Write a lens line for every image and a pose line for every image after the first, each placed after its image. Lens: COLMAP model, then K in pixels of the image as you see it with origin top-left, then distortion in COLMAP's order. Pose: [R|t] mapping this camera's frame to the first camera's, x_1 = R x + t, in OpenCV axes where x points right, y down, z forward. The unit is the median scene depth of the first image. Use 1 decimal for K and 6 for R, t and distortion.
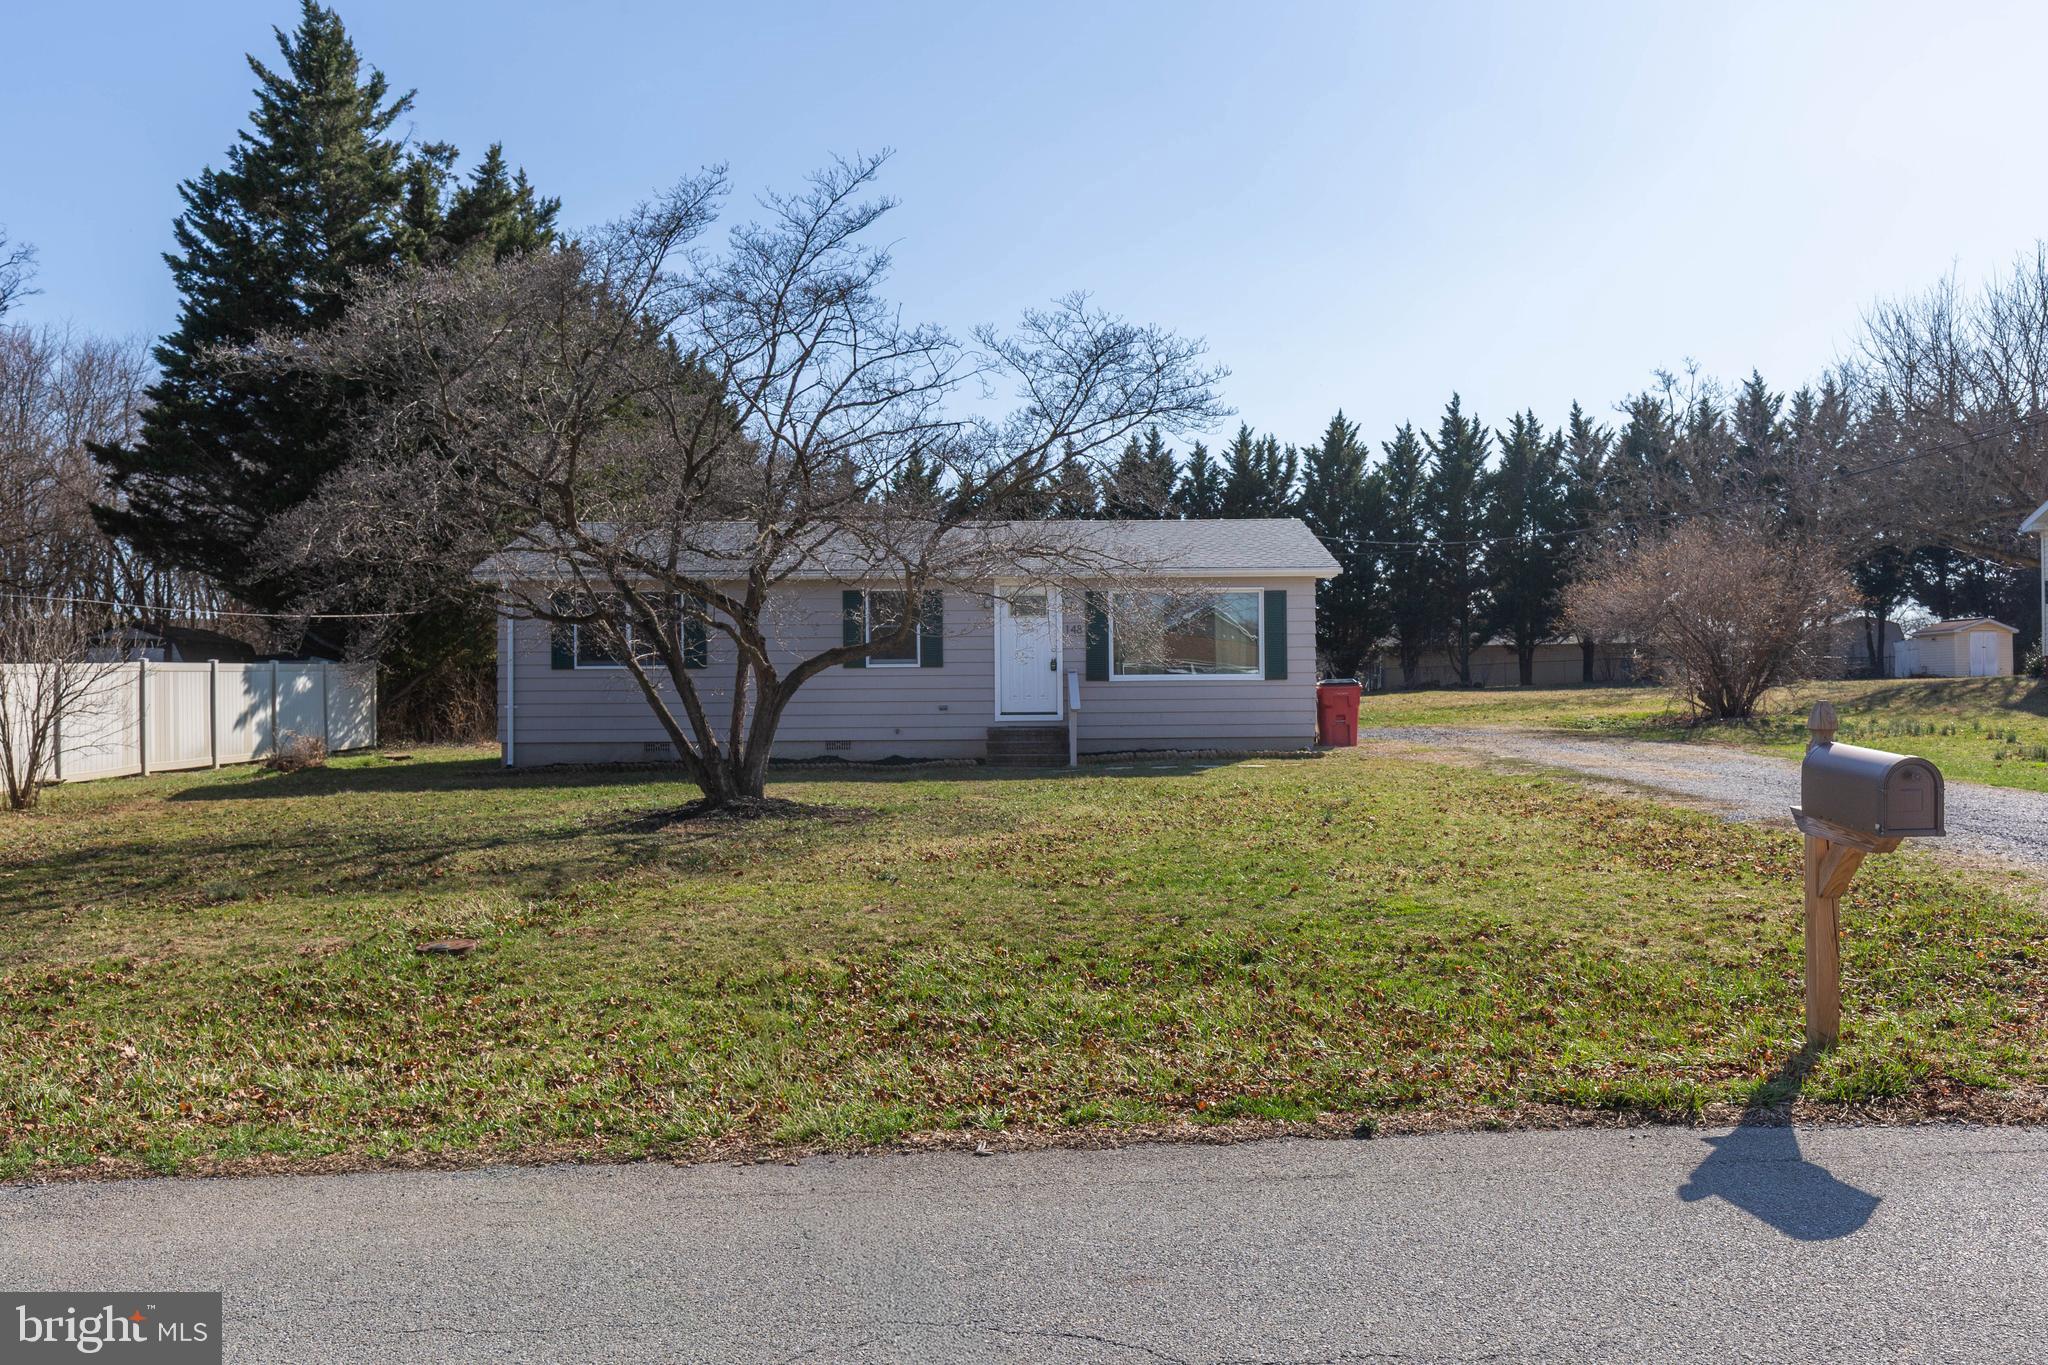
lens RADIAL K [[1523.1, 0, 1089.1], [0, 1523.1, 680.9], [0, 0, 1]] dist [0.013833, 0.005774]
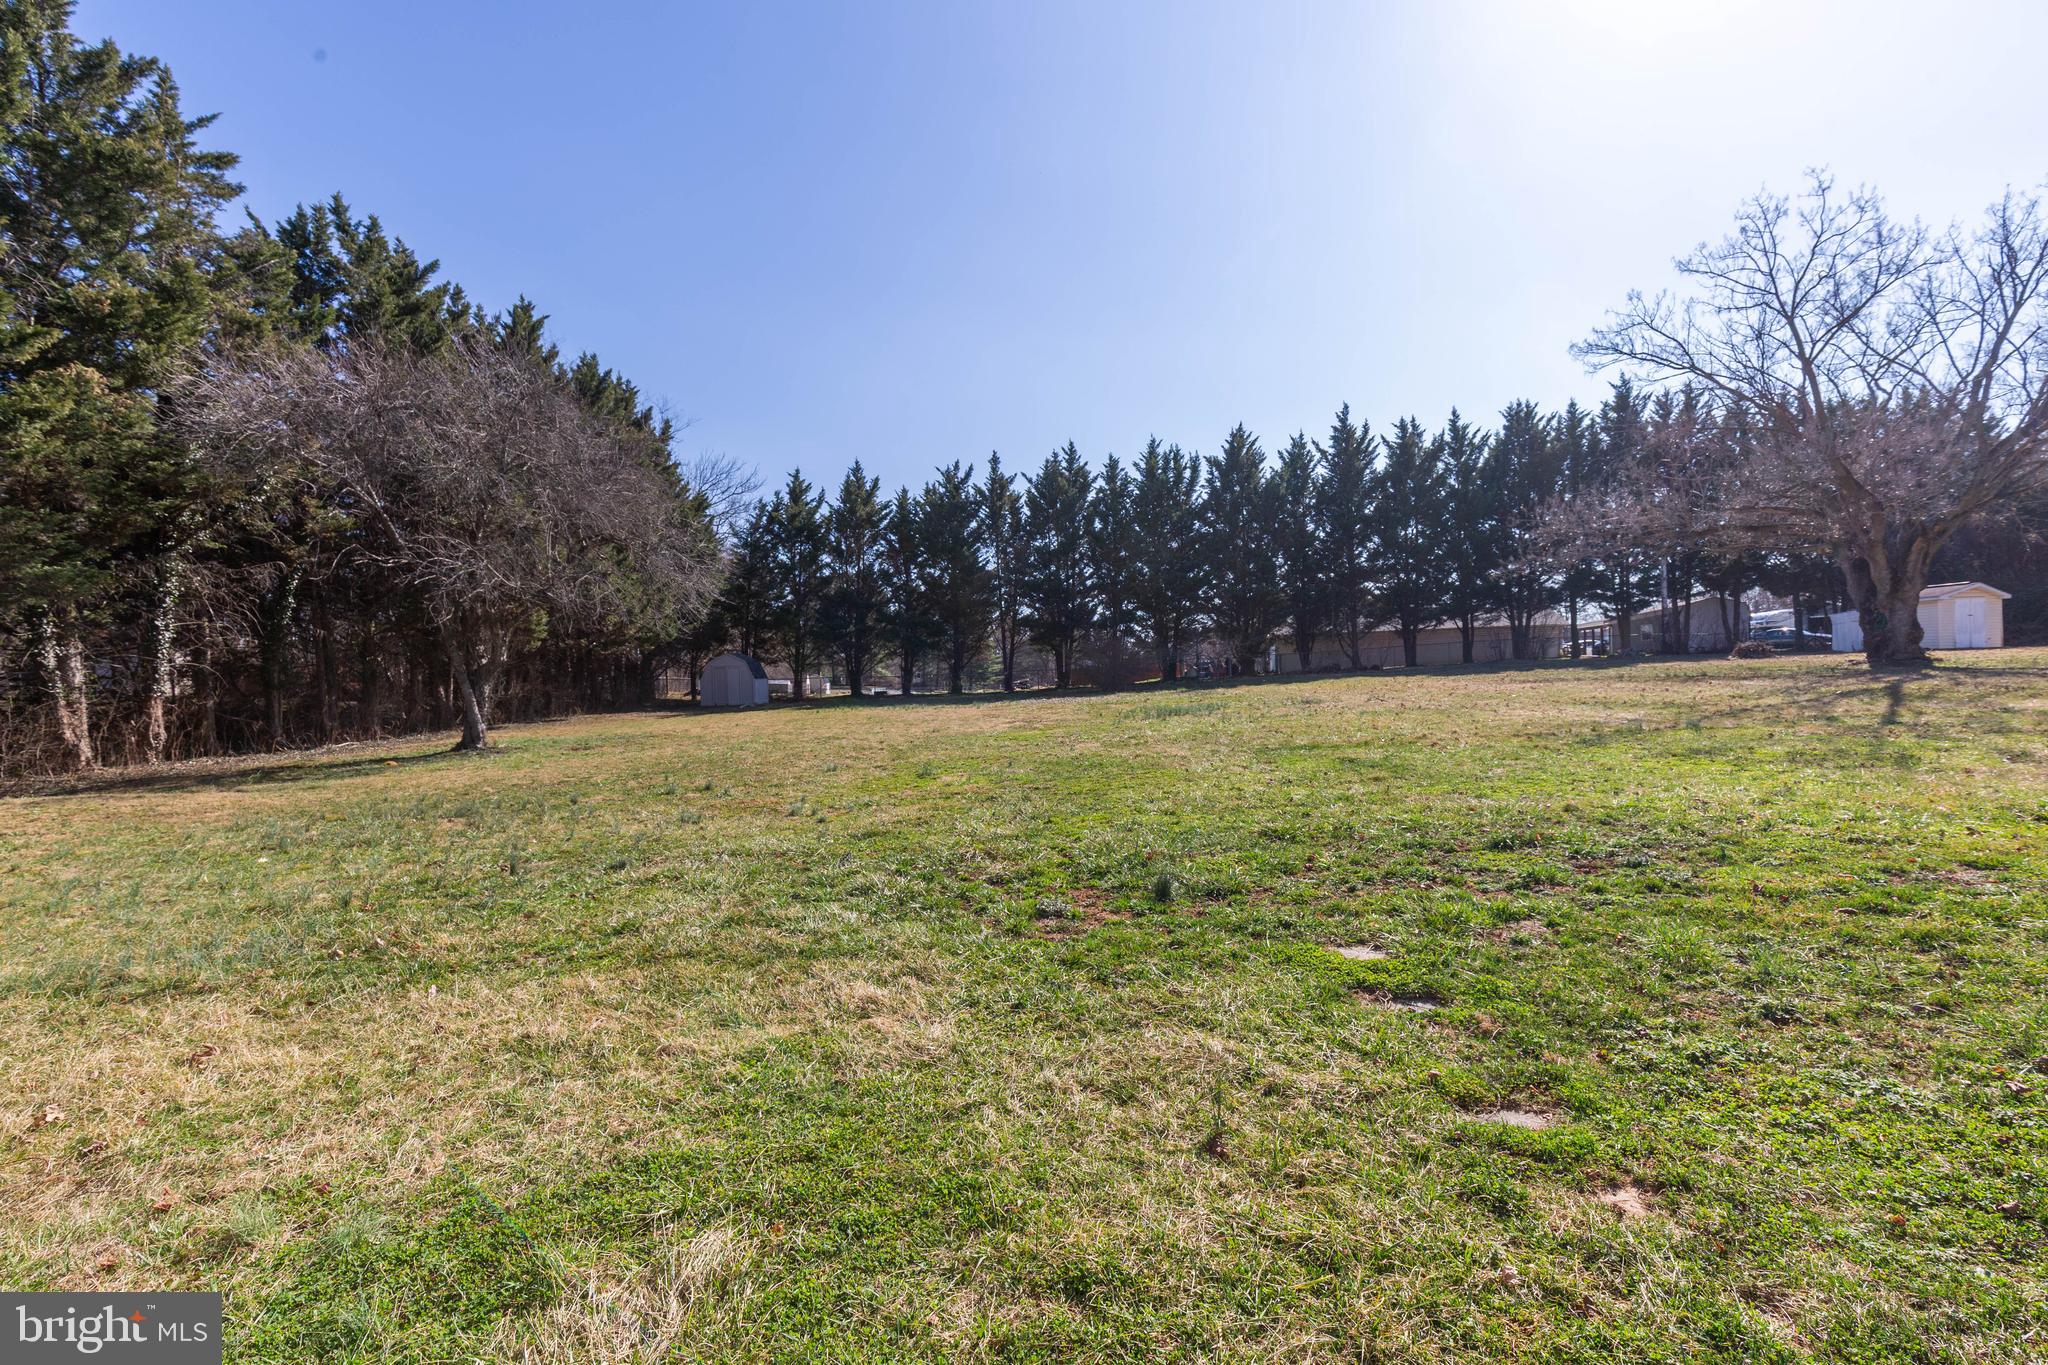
lens RADIAL K [[958.9, 0, 1051.2], [0, 958.9, 705.0], [0, 0, 1]] dist [0.011095, -0.000271]
pose [[0.999208, -0.018770, -0.035084, 0.049137], [0.020263, 0.998883, 0.042696, -0.004671], [0.034244, -0.043373, 0.998472, 0.290736]]
